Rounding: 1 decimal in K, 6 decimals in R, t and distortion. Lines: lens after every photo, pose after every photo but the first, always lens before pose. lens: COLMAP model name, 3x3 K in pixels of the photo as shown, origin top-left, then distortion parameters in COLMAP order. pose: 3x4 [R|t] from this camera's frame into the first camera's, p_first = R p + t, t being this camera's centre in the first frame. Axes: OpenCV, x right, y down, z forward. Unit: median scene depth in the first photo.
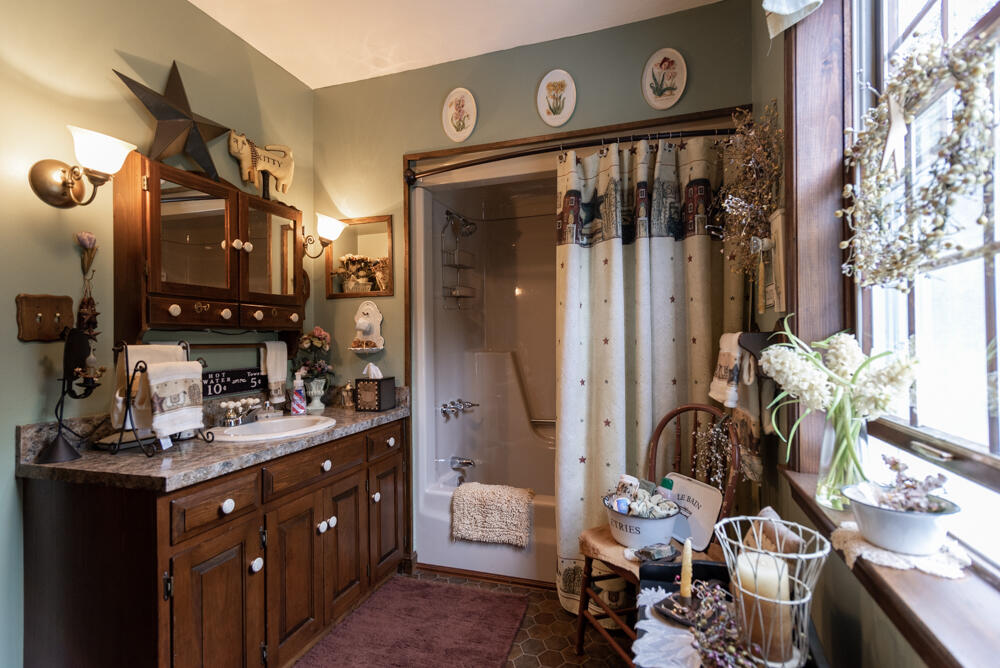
lens RADIAL K [[496.9, 0, 500.0], [0, 496.9, 334.0], [0, 0, 1]] dist [0.001071, 0.000154]
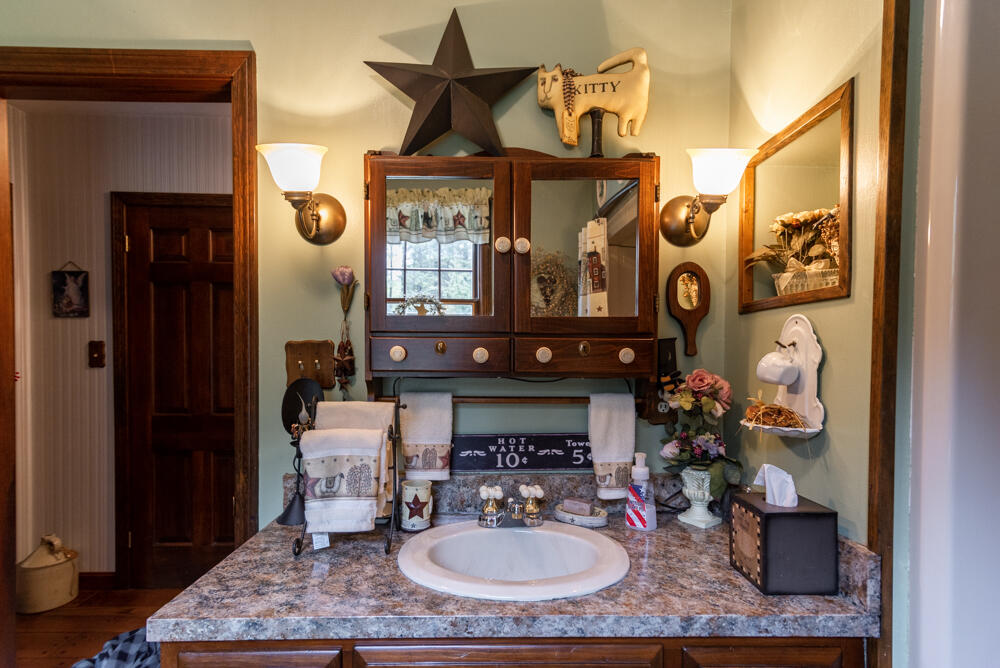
lens RADIAL K [[501.2, 0, 498.7], [0, 501.2, 354.3], [0, 0, 1]] dist [0.014048, 0.000206]
pose [[0.318108, 0.026530, -0.947683, 0.073598], [0.006540, 0.999523, 0.030176, -0.052340], [0.948032, -0.015797, 0.317783, 0.691520]]
